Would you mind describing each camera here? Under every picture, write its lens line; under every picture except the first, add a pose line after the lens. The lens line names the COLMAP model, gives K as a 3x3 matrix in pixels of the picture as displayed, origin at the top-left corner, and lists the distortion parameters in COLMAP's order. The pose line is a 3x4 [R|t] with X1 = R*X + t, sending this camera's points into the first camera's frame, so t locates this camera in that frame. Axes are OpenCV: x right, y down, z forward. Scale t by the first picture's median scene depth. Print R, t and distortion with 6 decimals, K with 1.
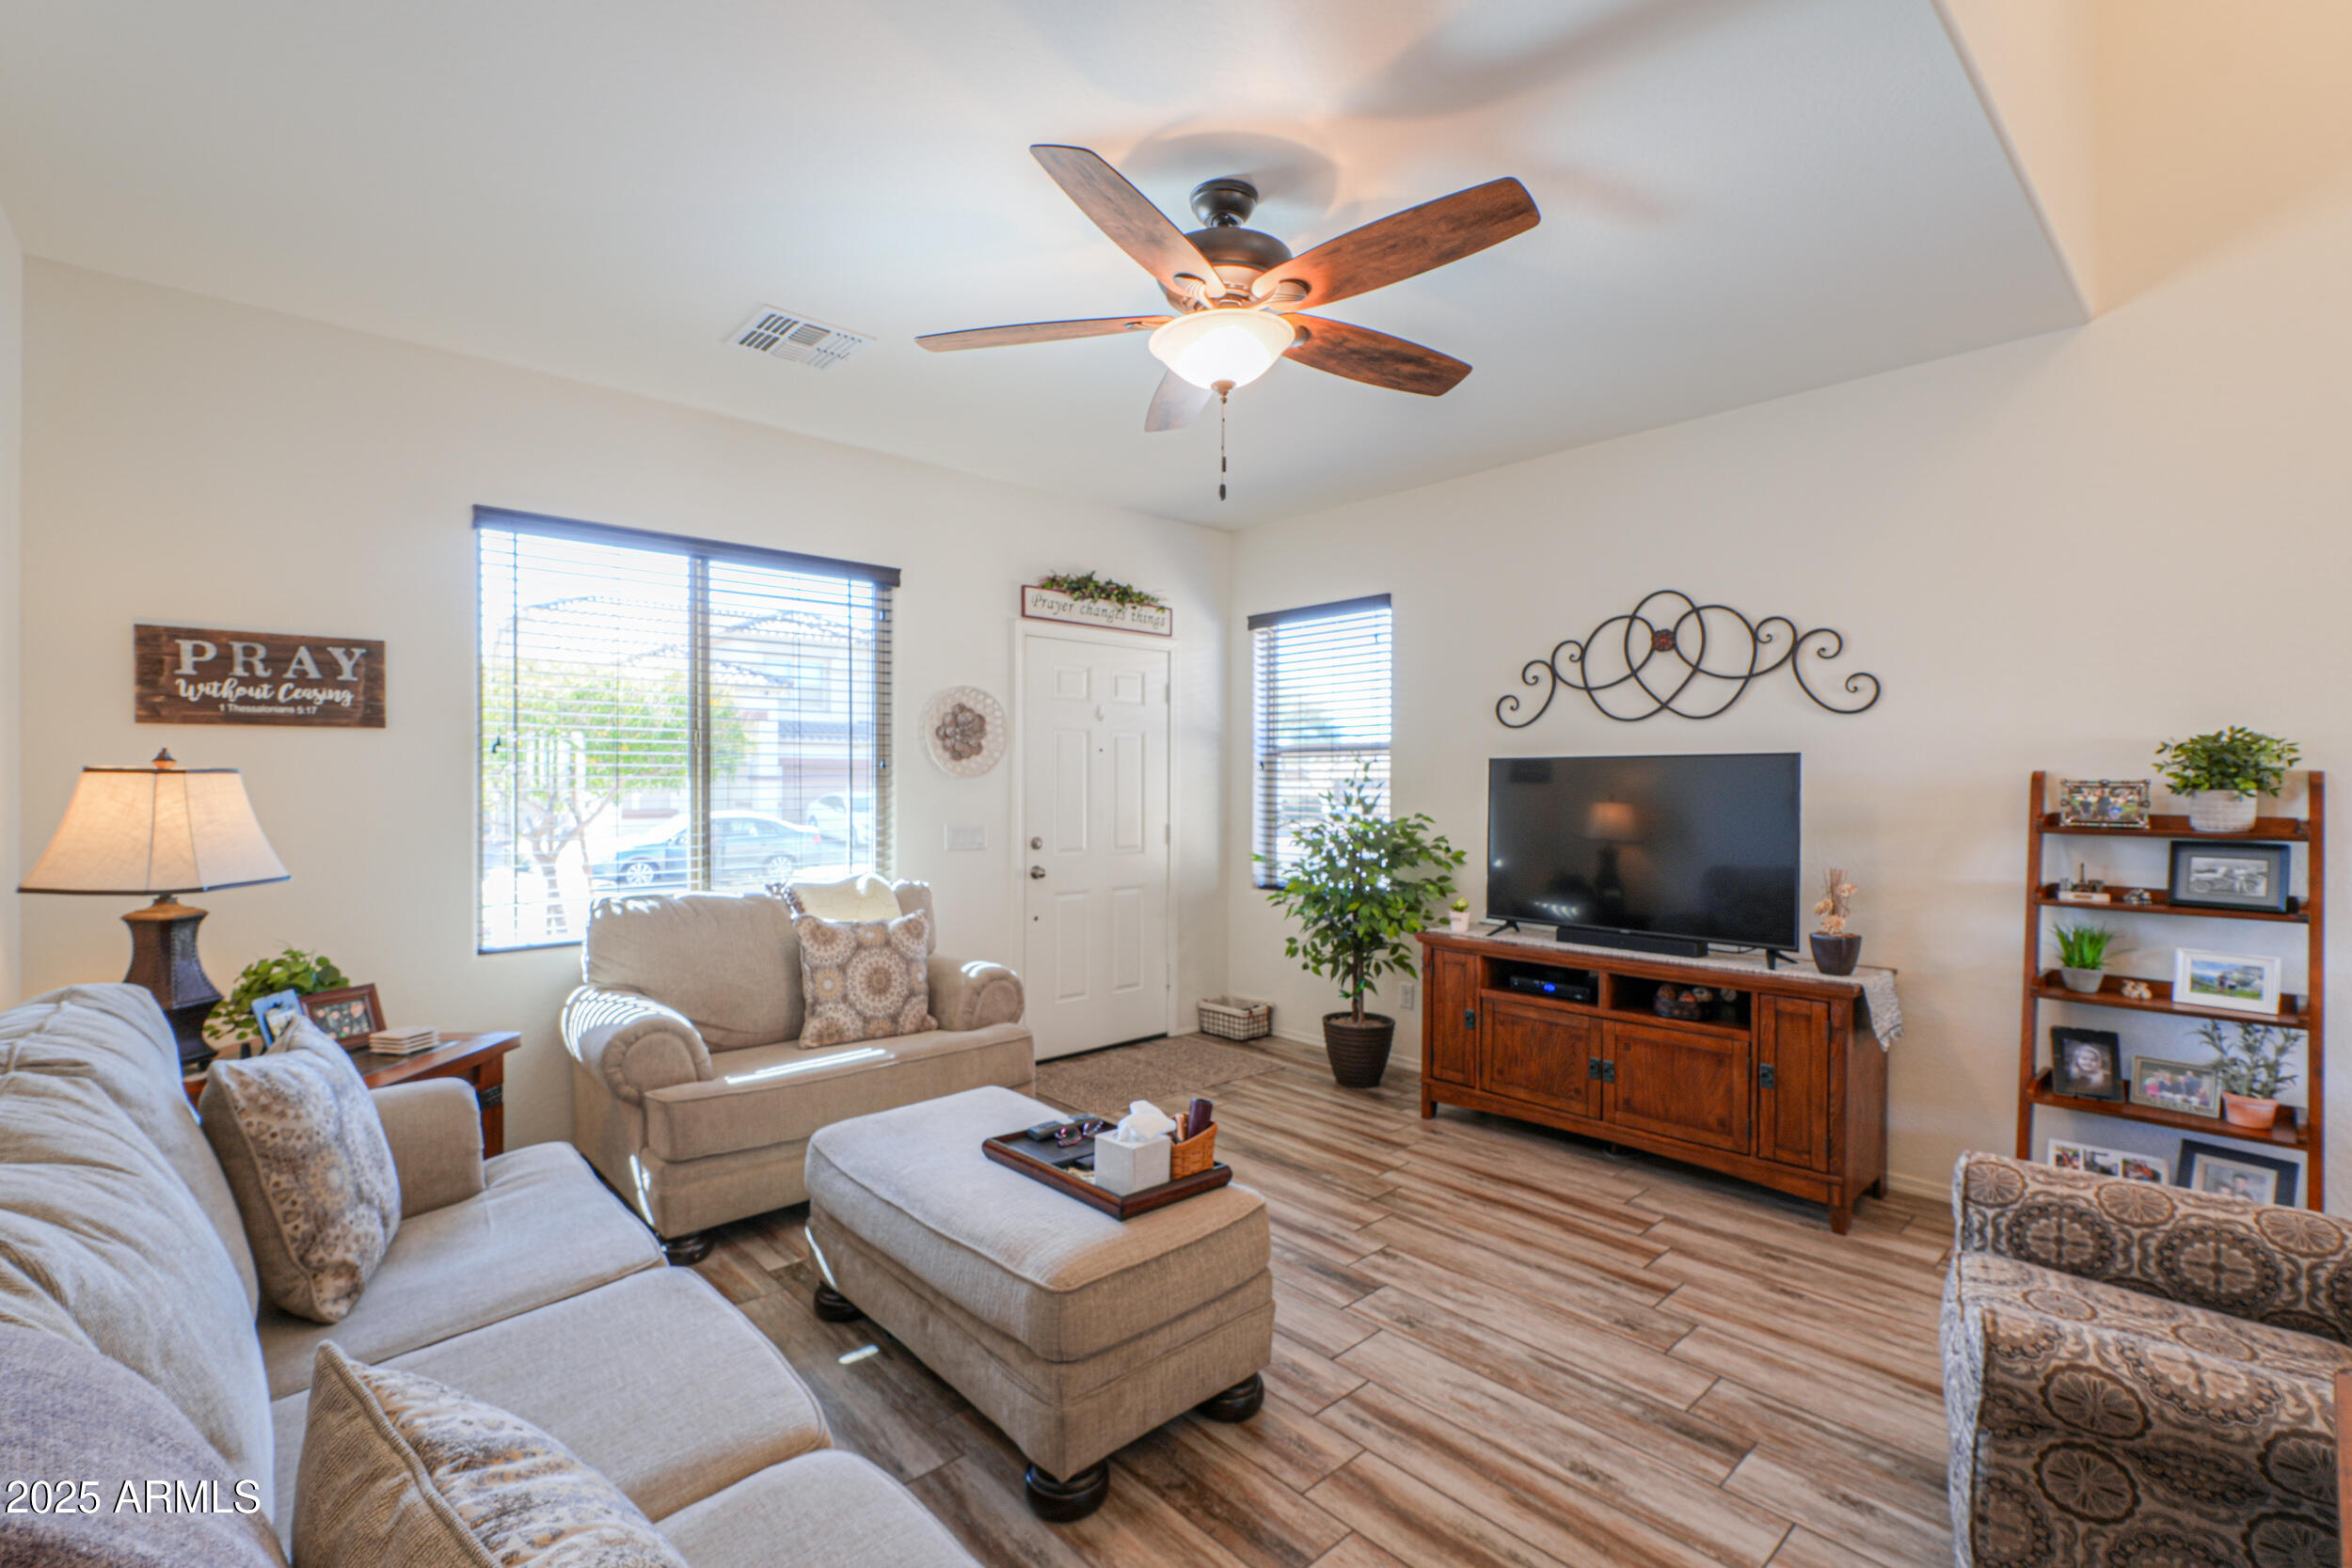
lens RADIAL K [[1030.9, 0, 1176.0], [0, 1030.9, 784.0], [0, 0, 1]] dist [-0.002370, -0.000597]
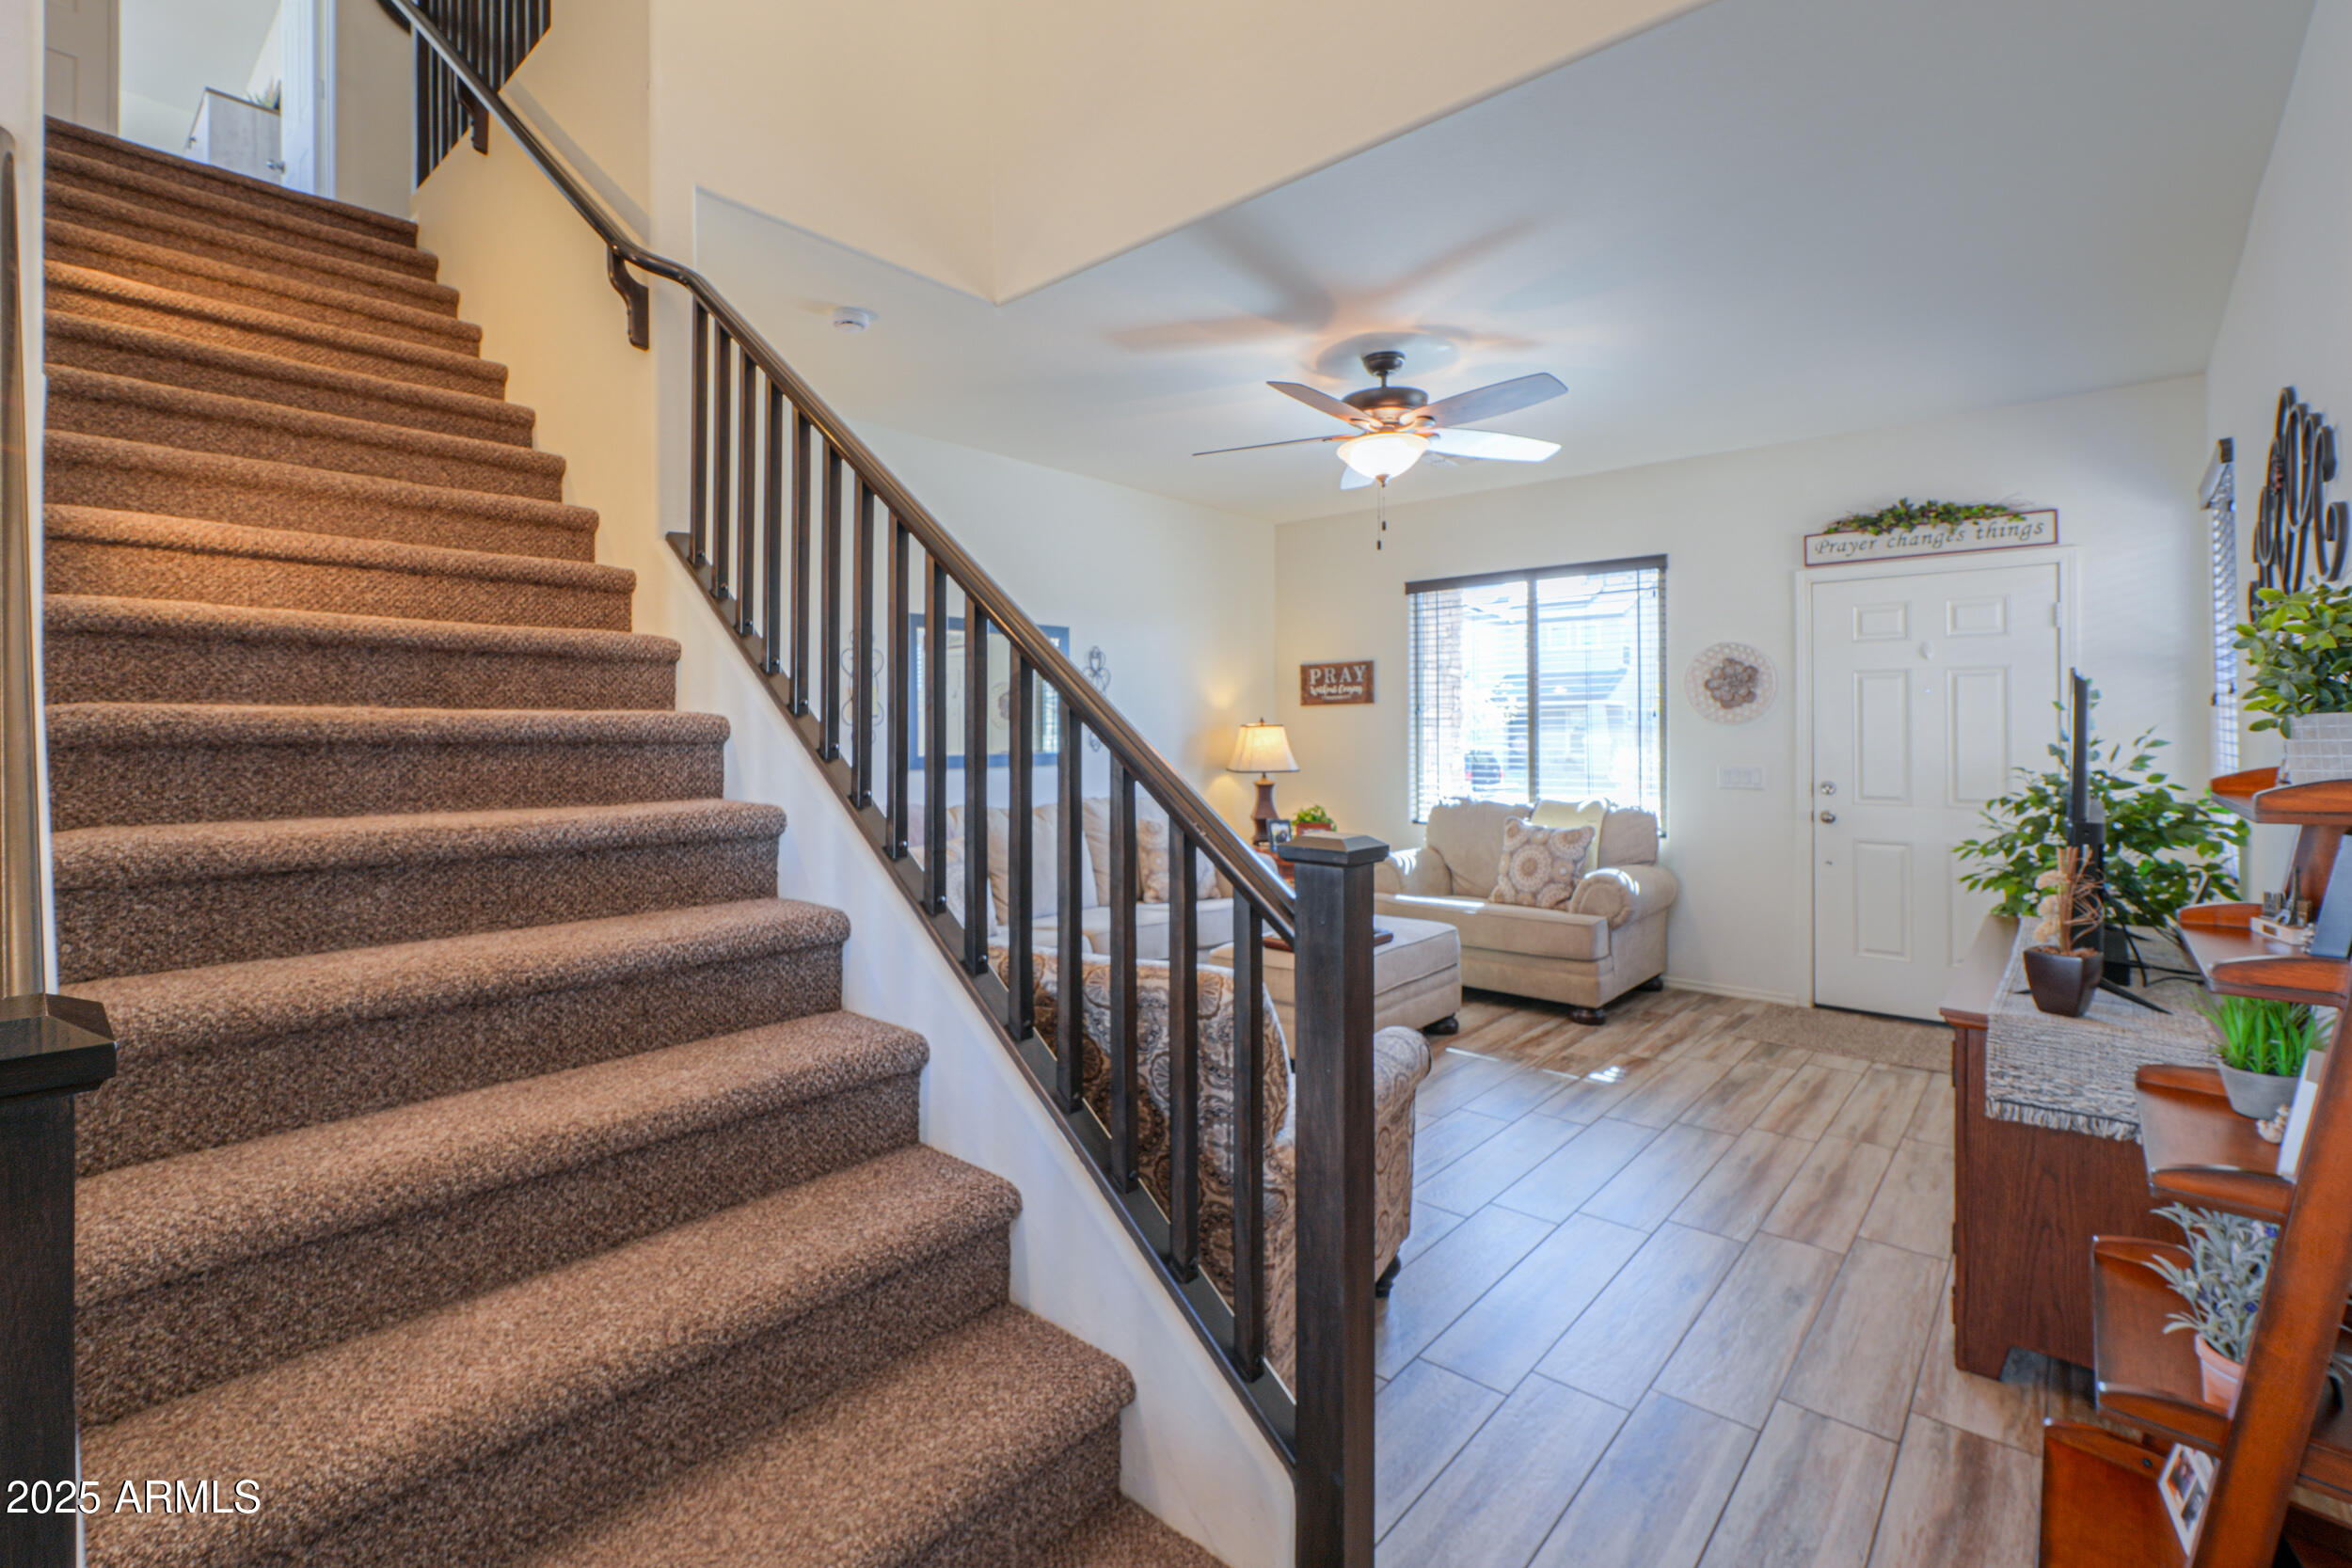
lens RADIAL K [[1054.4, 0, 1148.3], [0, 1054.4, 726.0], [0, 0, 1]] dist [-0.000952, -0.000139]
pose [[0.094210, -0.010797, -0.995494, 1.289115], [0.000575, 0.999942, -0.010791, 0.012351], [0.995552, 0.000445, 0.094210, 0.383083]]
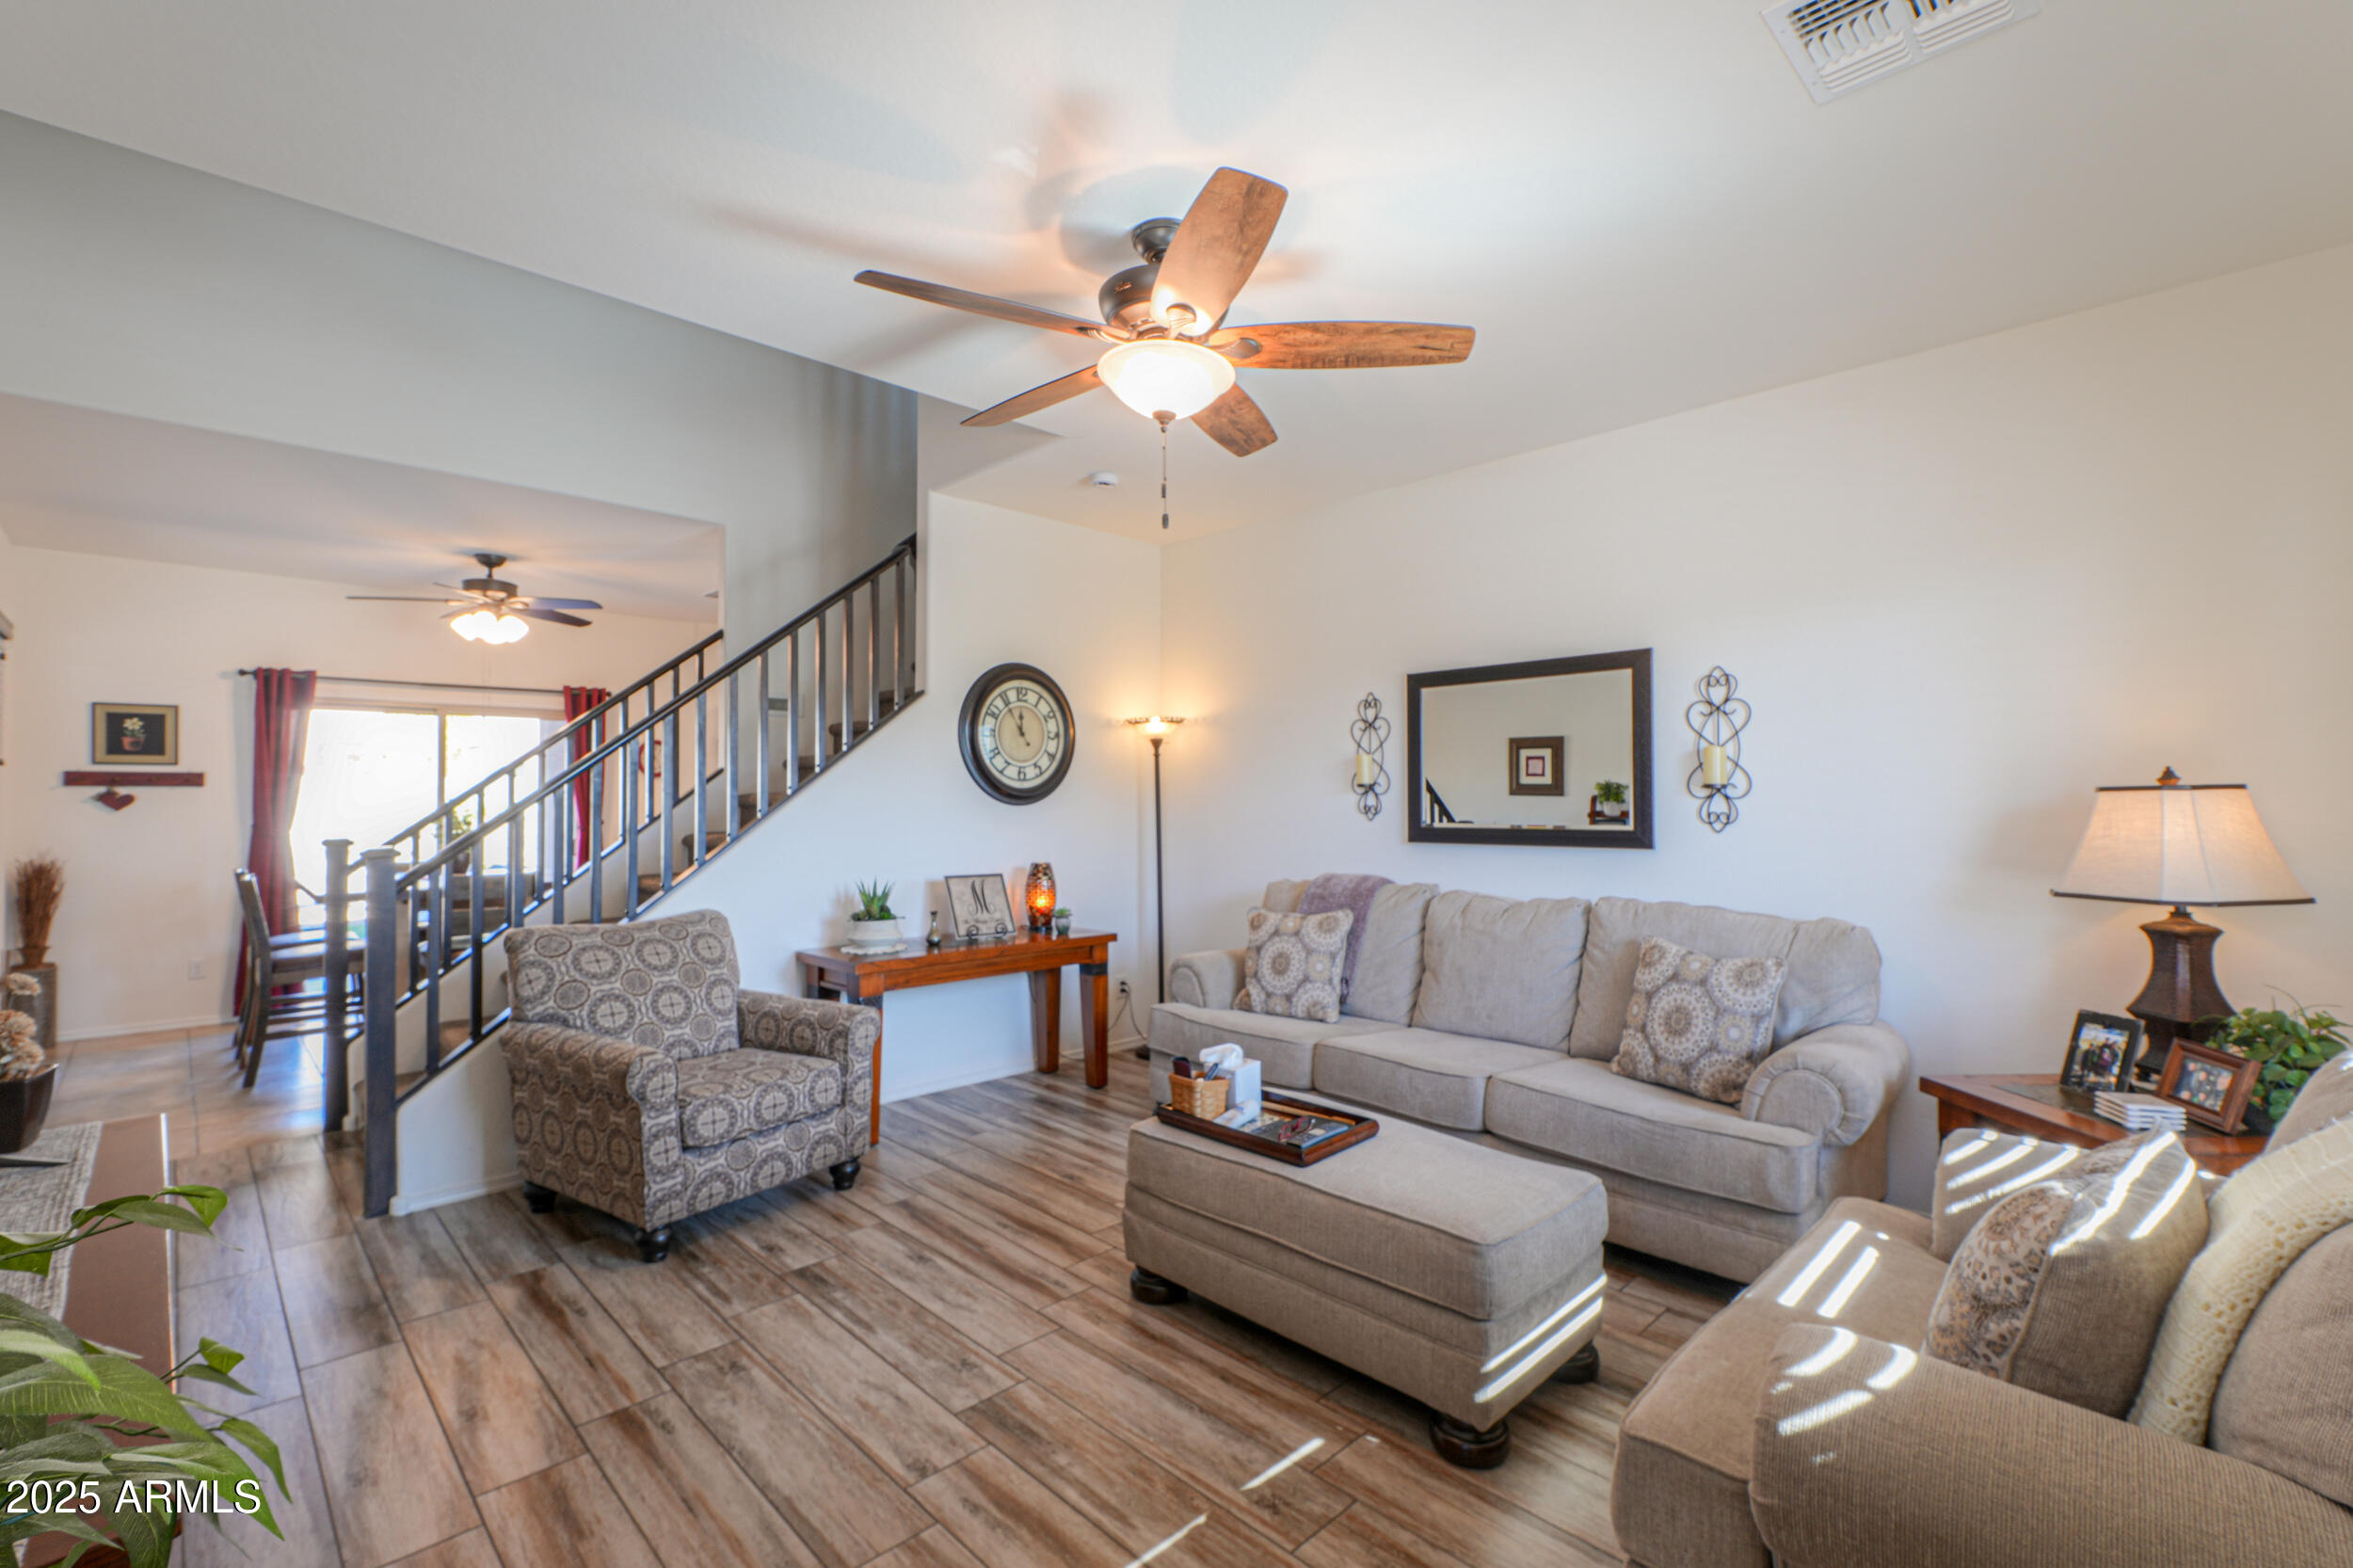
lens RADIAL K [[1031.4, 0, 1176.5], [0, 1031.4, 784.0], [0, 0, 1]] dist [-0.002370, -0.000597]
pose [[-0.999457, -0.003525, -0.032771, 0.051767], [-0.003213, 0.999949, -0.009580, -0.004904], [0.032803, -0.009470, -0.999417, 1.612704]]
